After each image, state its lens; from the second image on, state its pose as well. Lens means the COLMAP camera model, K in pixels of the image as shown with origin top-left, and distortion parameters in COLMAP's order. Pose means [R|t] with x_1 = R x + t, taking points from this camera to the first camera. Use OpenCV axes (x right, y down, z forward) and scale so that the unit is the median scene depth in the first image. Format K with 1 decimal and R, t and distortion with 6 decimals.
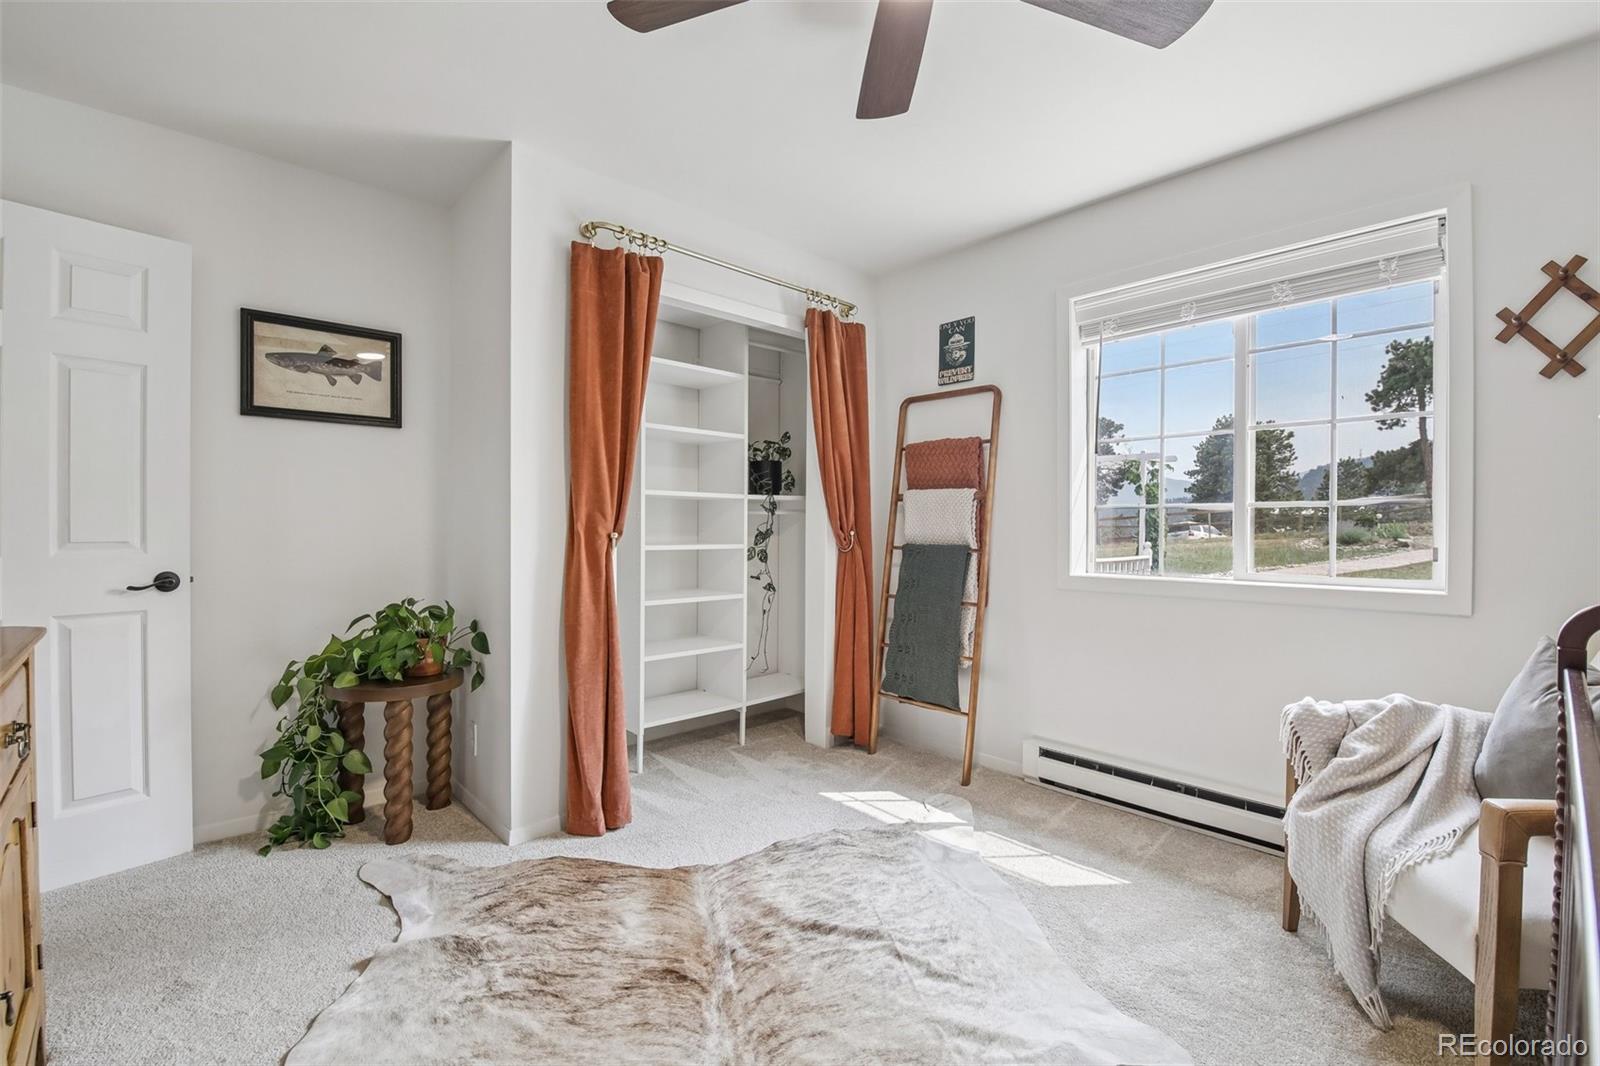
lens RADIAL K [[713.9, 0, 800.0], [0, 713.9, 533.0], [0, 0, 1]] dist [0.000576, 0.000147]
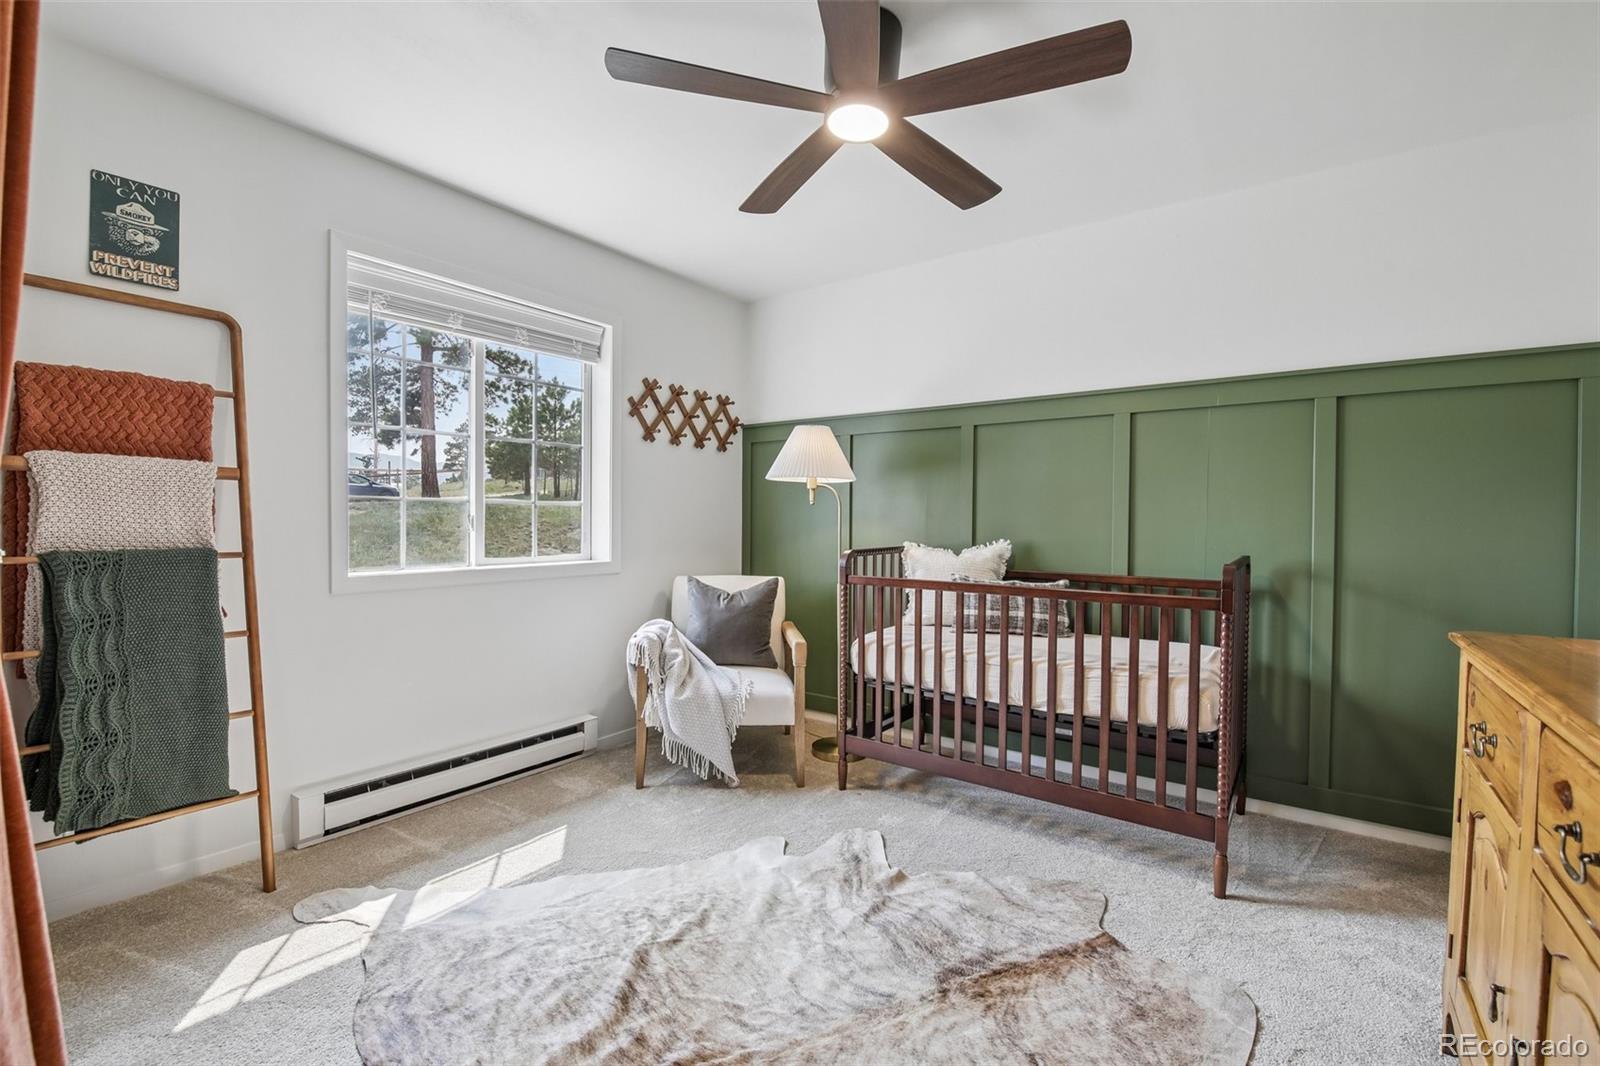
lens RADIAL K [[693.8, 0, 794.6], [0, 693.8, 542.7], [0, 0, 1]] dist [-0.000716, -0.011754]
pose [[-0.203257, -0.032475, 0.978587, -0.593586], [0.004795, 0.999405, 0.034162, -0.008216], [-0.979114, 0.011636, -0.202981, 0.718313]]
